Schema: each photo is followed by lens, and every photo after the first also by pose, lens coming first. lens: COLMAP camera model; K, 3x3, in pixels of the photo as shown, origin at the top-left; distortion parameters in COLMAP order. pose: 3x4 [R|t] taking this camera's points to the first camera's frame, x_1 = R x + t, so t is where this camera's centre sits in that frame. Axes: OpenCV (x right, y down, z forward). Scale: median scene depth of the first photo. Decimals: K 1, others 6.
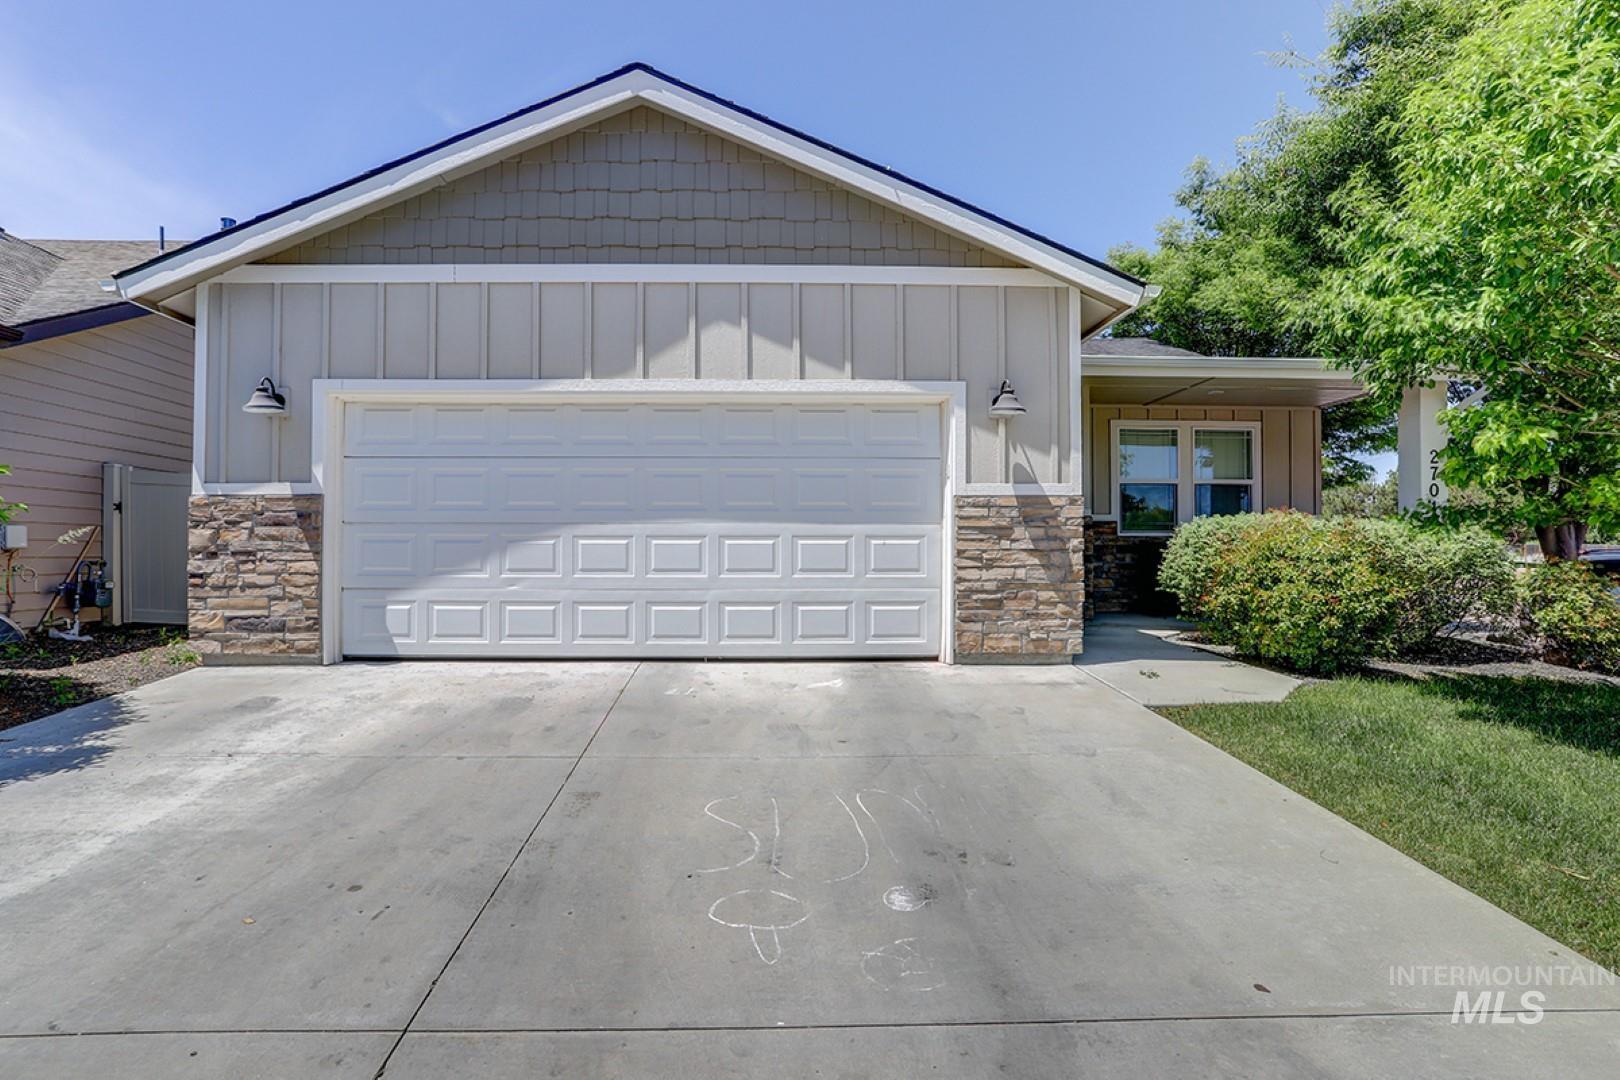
lens RADIAL K [[775.9, 0, 810.5], [0, 775.9, 543.2], [0, 0, 1]] dist [-0.038498, 0.000987]
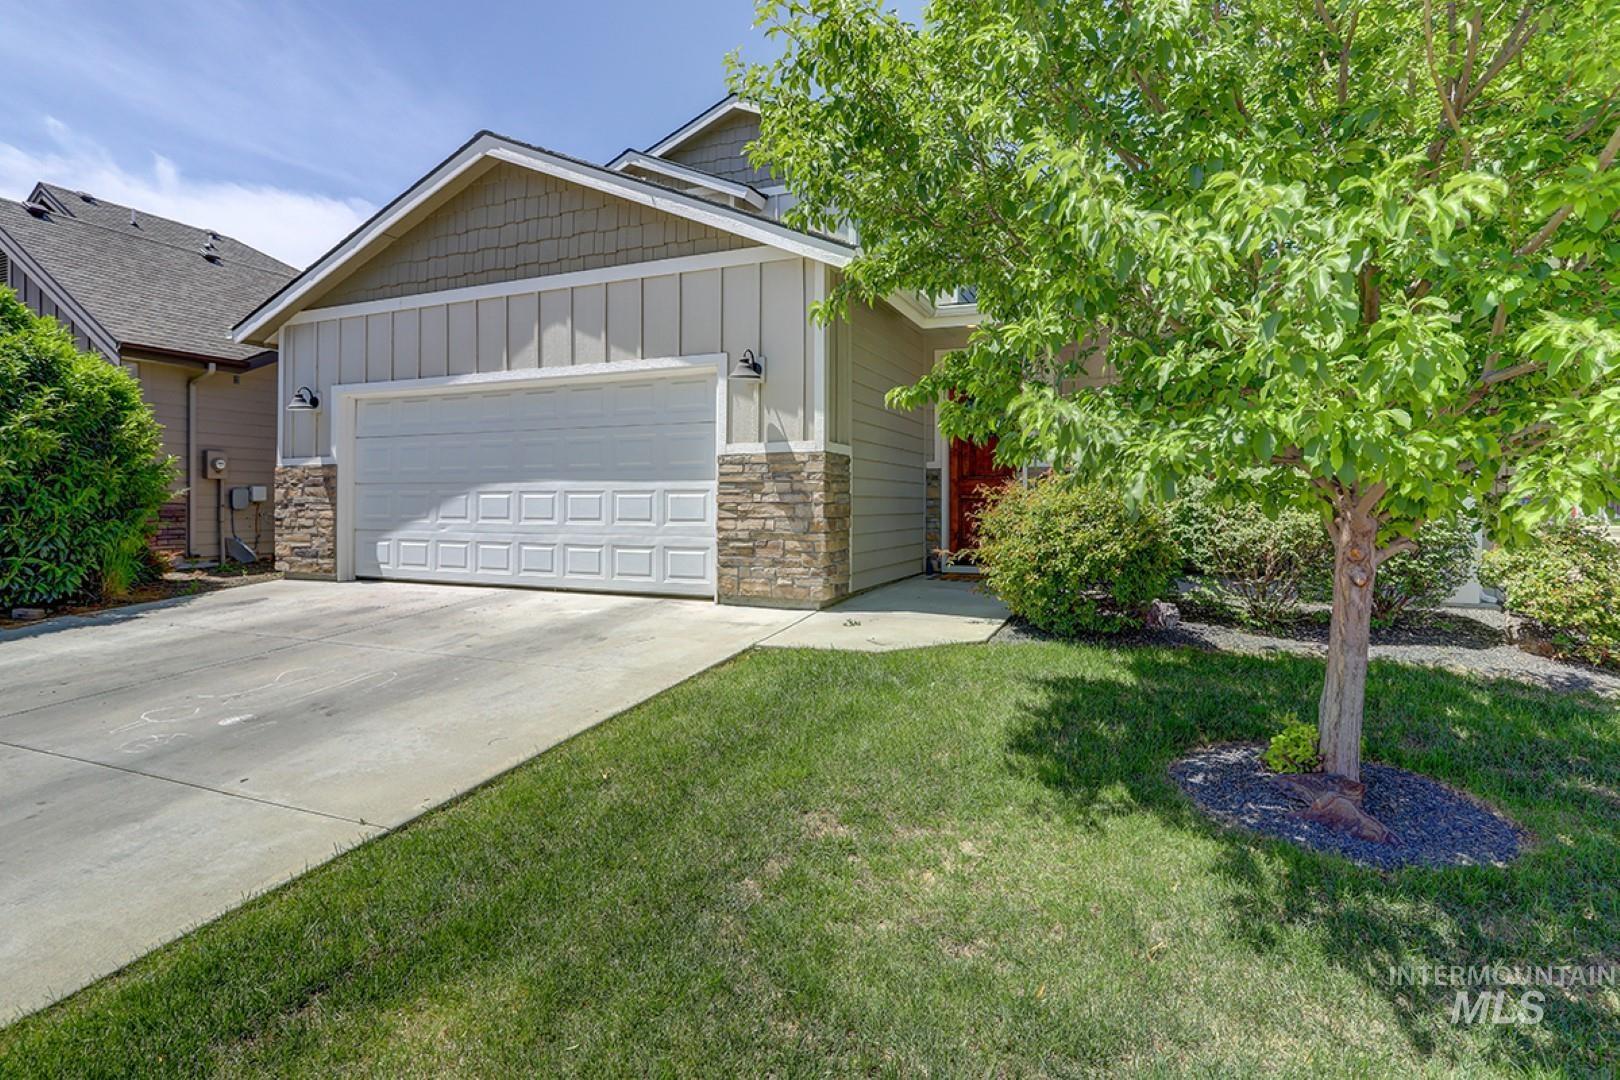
lens RADIAL K [[775.9, 0, 788.8], [0, 775.9, 499.6], [0, 0, 1]] dist [-0.038498, 0.000987]
pose [[0.918326, -0.000889, -0.395823, 0.732232], [0.002877, 0.999986, 0.004427, -0.000774], [0.395814, -0.005204, 0.918316, -0.001332]]
